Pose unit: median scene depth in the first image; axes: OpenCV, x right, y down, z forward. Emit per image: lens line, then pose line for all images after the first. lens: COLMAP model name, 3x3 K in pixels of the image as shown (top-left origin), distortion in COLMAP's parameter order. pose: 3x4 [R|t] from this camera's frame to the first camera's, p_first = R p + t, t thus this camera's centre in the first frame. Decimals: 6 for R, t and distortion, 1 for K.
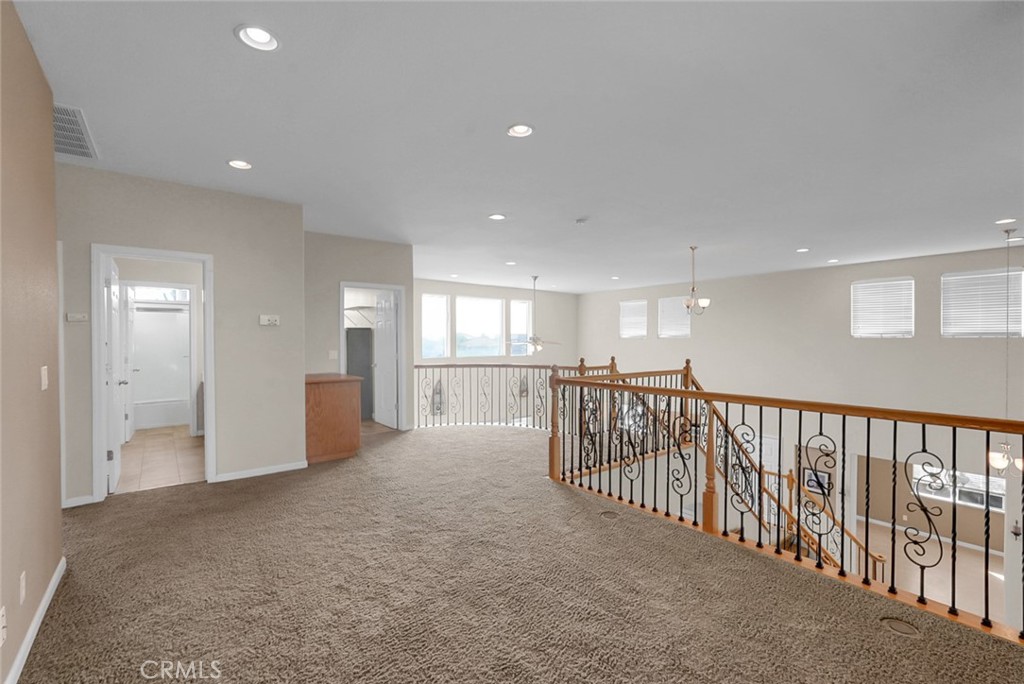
lens RADIAL K [[461.1, 0, 512.0], [0, 461.1, 342.0], [0, 0, 1]] dist [0.001456, 0.000054]
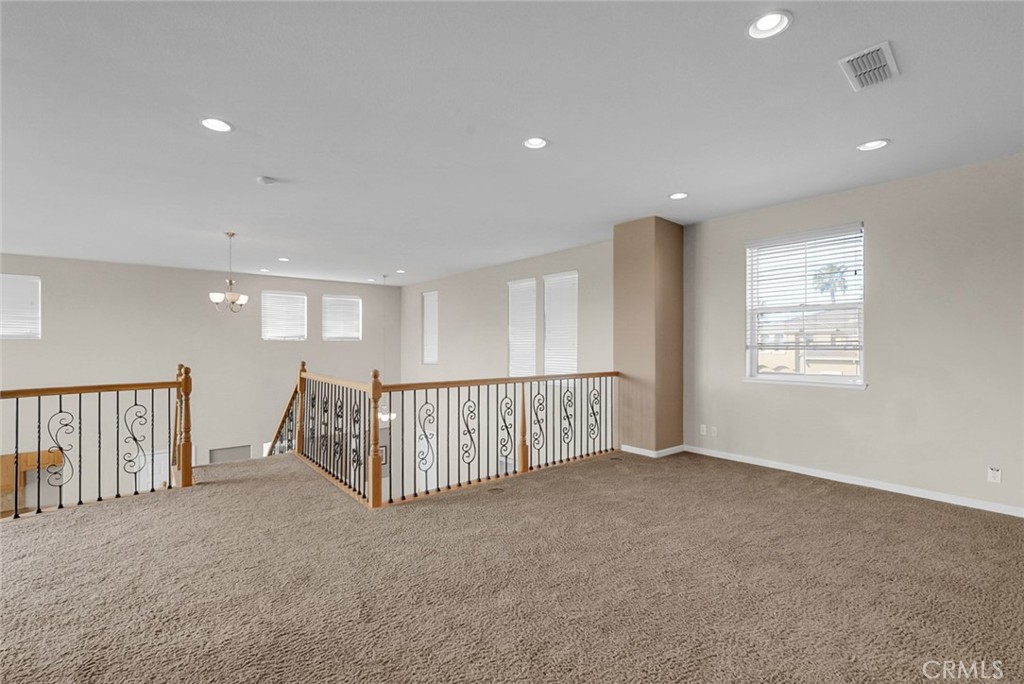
lens RADIAL K [[461.1, 0, 512.0], [0, 461.1, 342.0], [0, 0, 1]] dist [0.001456, 0.000054]
pose [[-0.011572, -0.001745, 0.999932, -0.447153], [0.017917, 0.999838, 0.001952, 0.002804], [-0.999773, 0.017939, -0.011538, 0.467022]]
